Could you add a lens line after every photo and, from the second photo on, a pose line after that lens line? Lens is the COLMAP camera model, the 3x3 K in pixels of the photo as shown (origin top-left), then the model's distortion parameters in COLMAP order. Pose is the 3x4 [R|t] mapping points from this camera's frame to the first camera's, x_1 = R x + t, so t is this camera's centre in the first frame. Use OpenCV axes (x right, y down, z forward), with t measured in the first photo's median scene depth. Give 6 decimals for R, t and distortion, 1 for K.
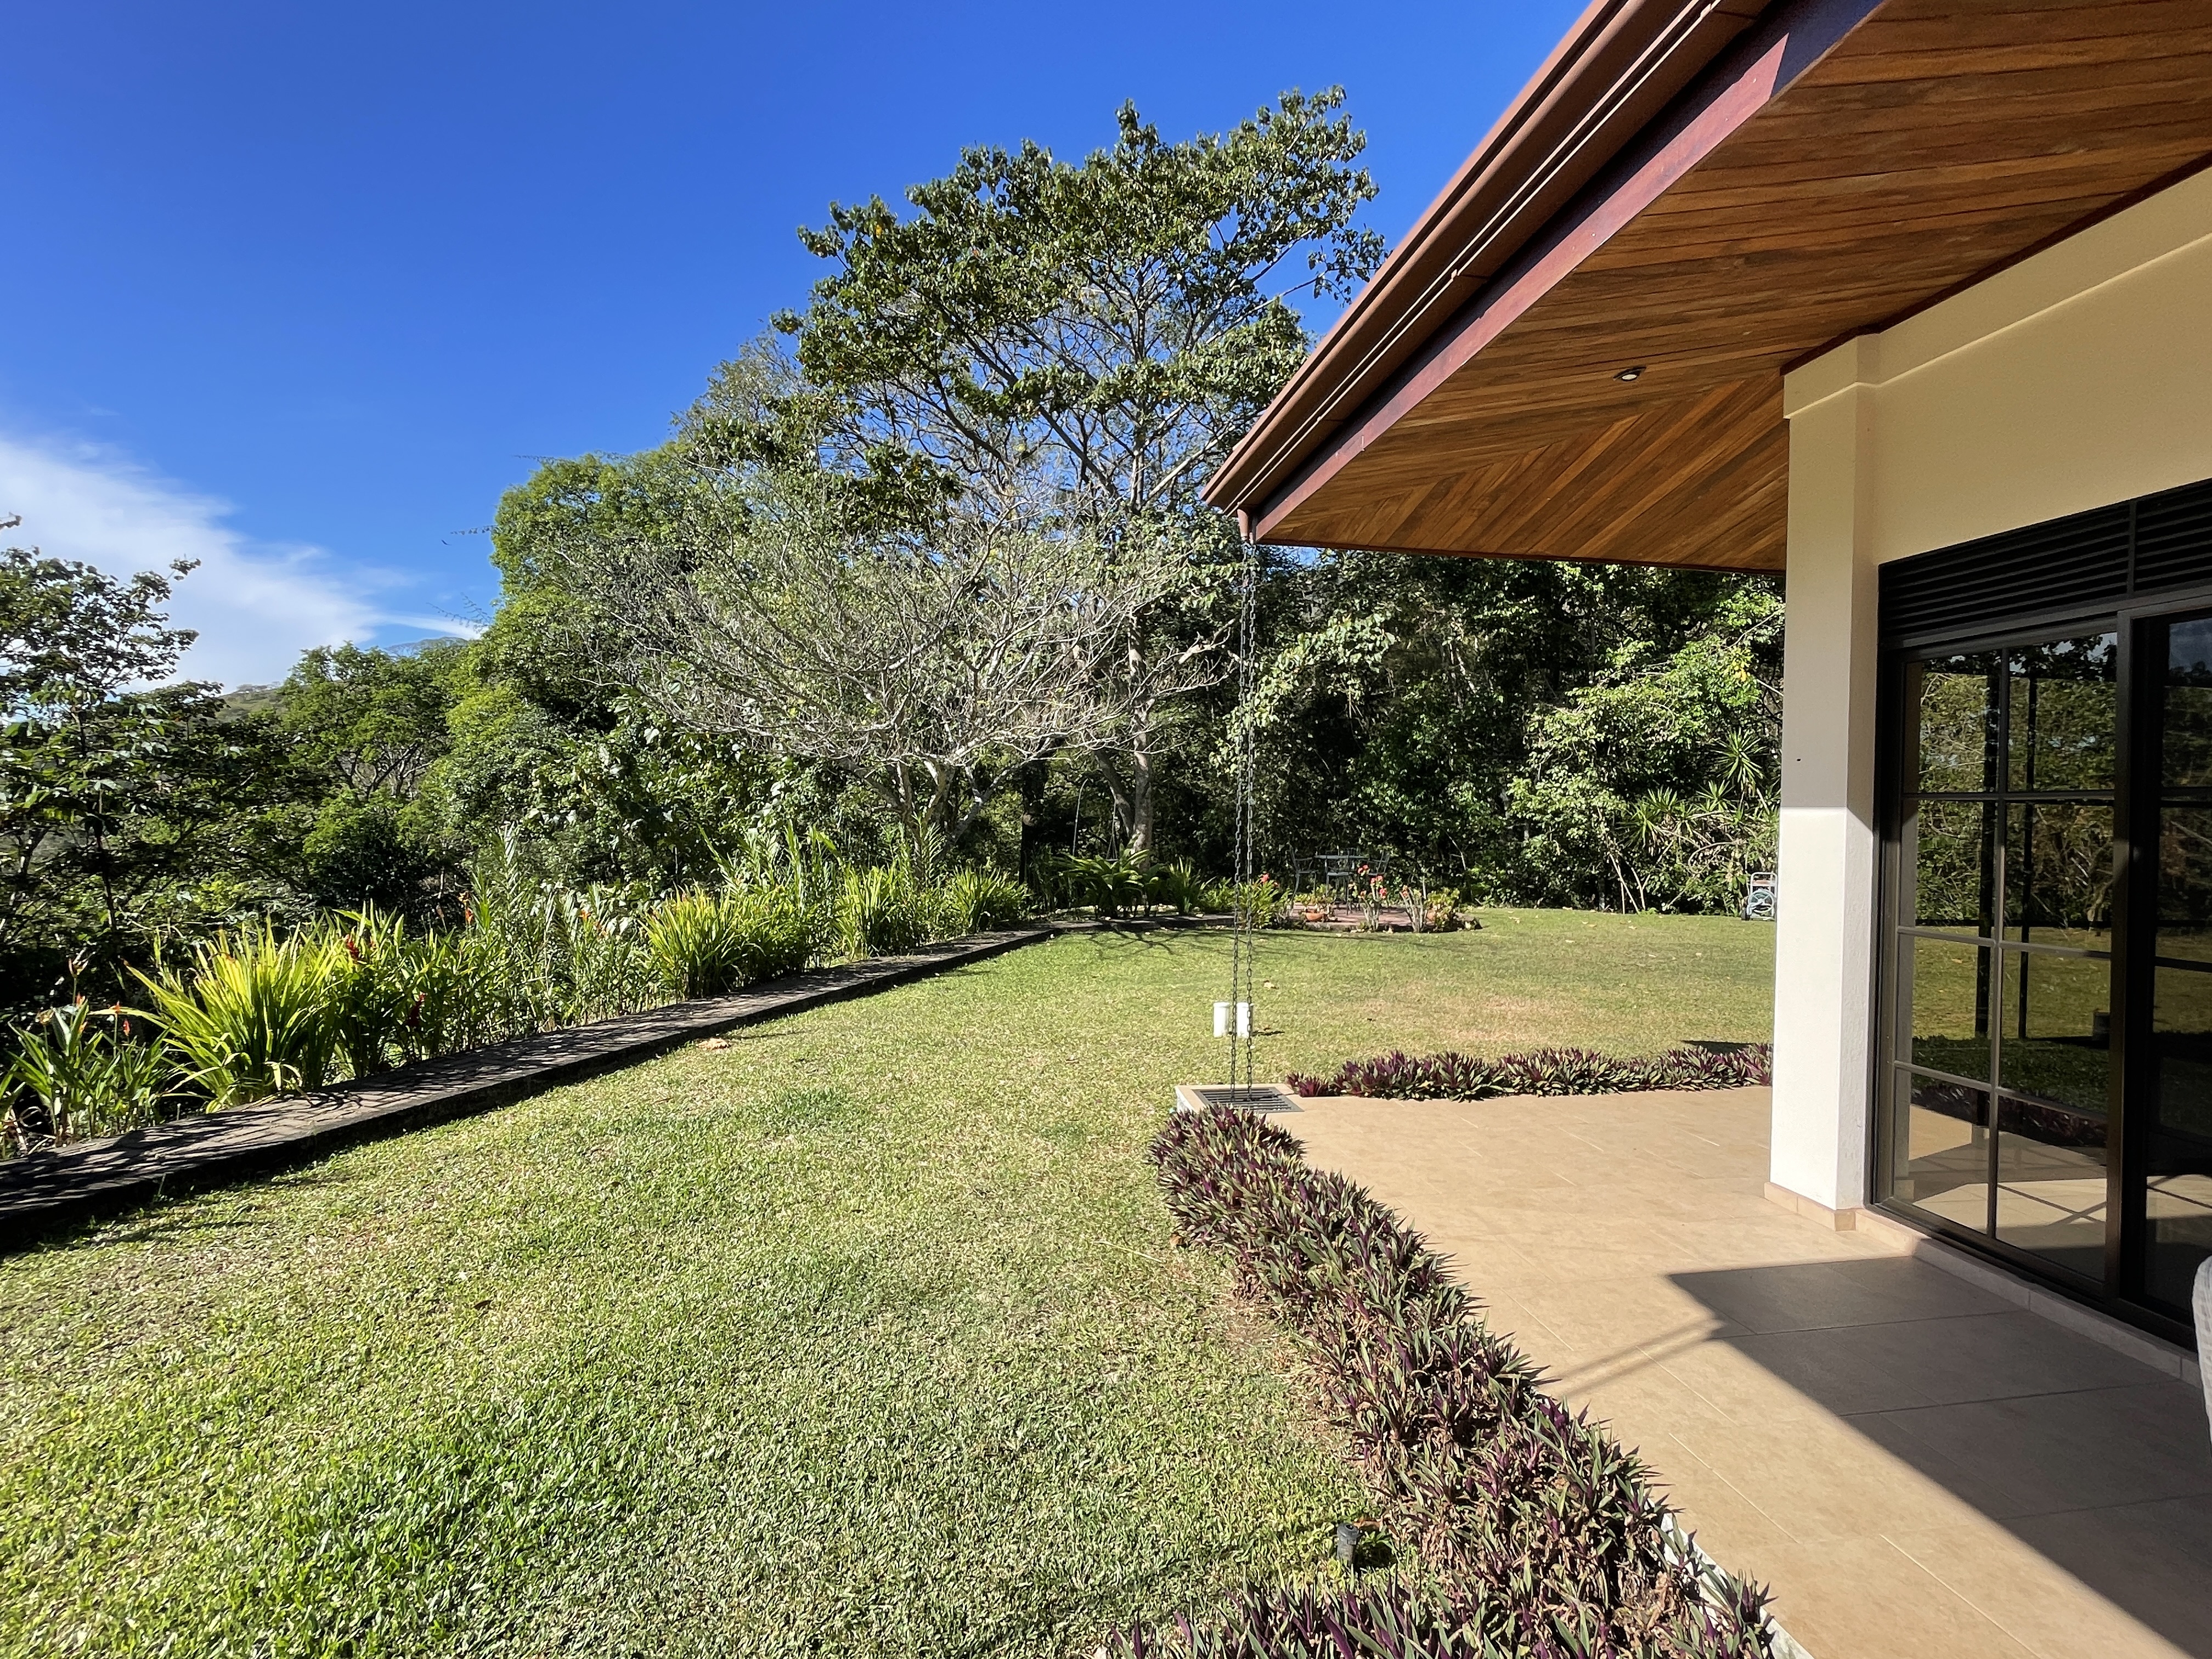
lens RADIAL K [[1034.7, 0, 1110.4], [0, 1034.7, 821.8], [0, 0, 1]] dist [-0.002035, -0.001165]
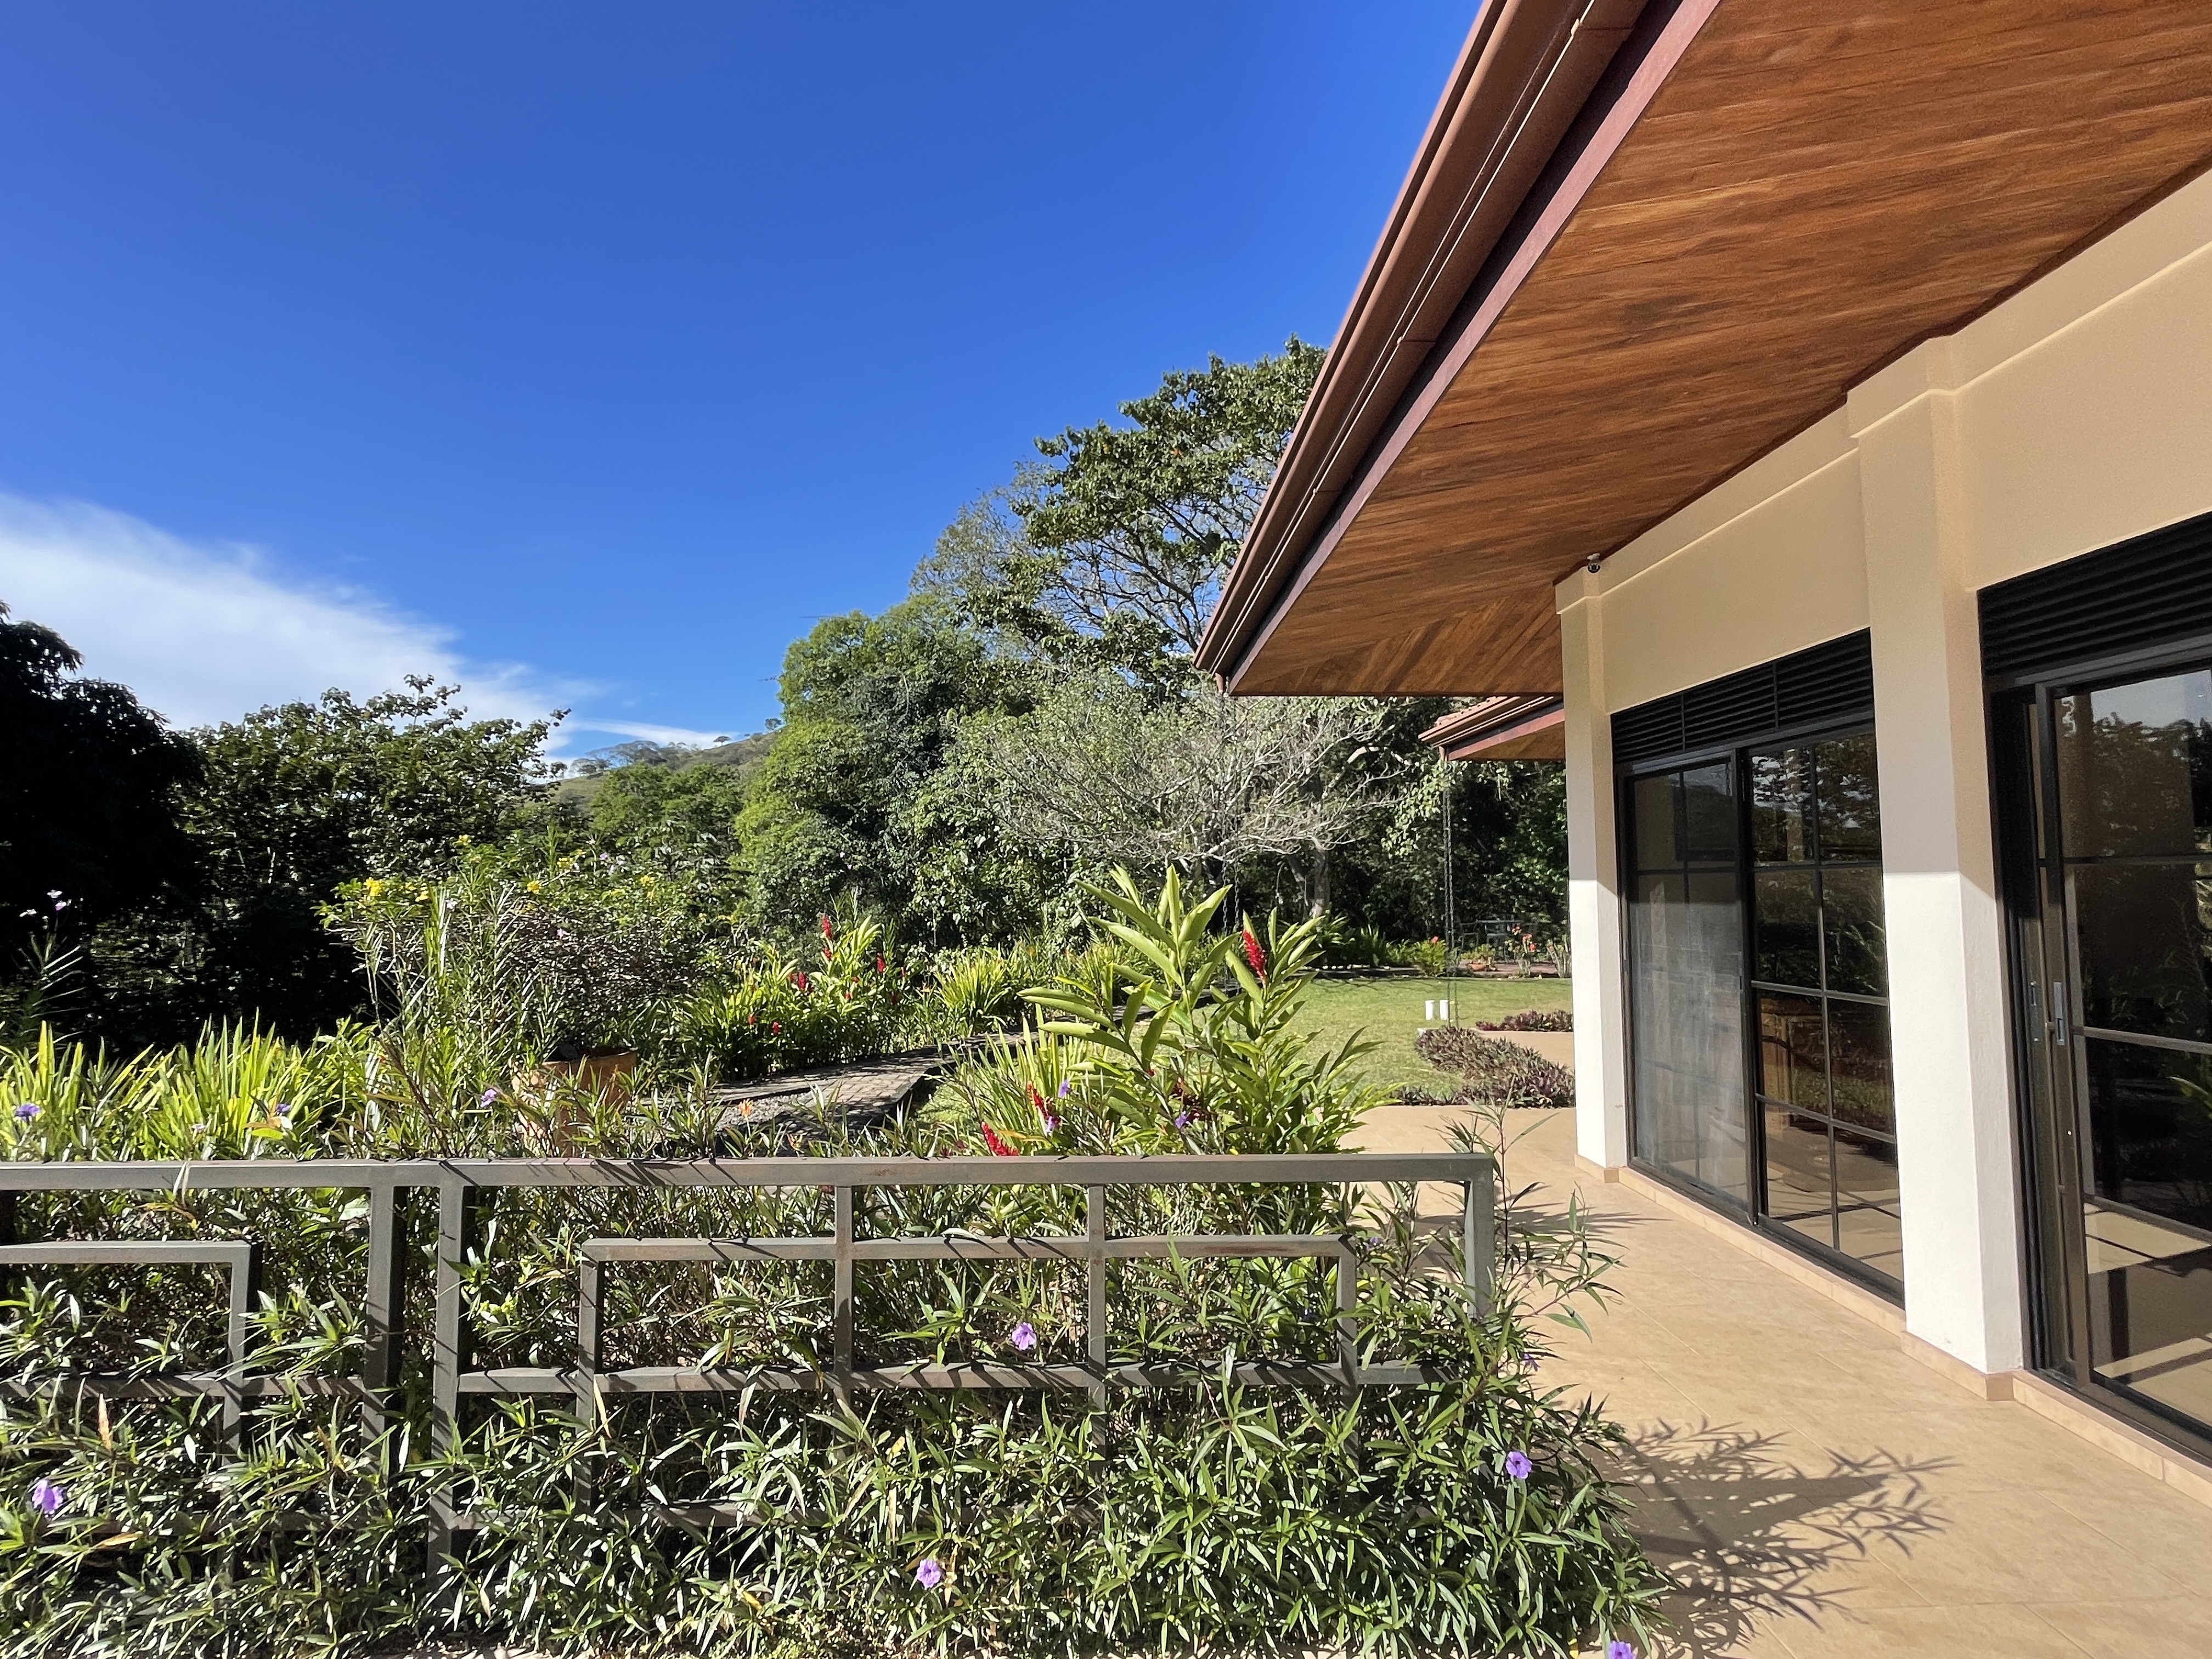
lens RADIAL K [[1034.7, 0, 1111.5], [0, 1034.7, 819.6], [0, 0, 1]] dist [-0.002035, -0.001165]
pose [[0.990600, -0.030406, -0.133365, -0.050945], [0.019977, 0.996686, -0.078853, 0.000486], [0.135320, 0.075448, 0.987925, -0.225644]]
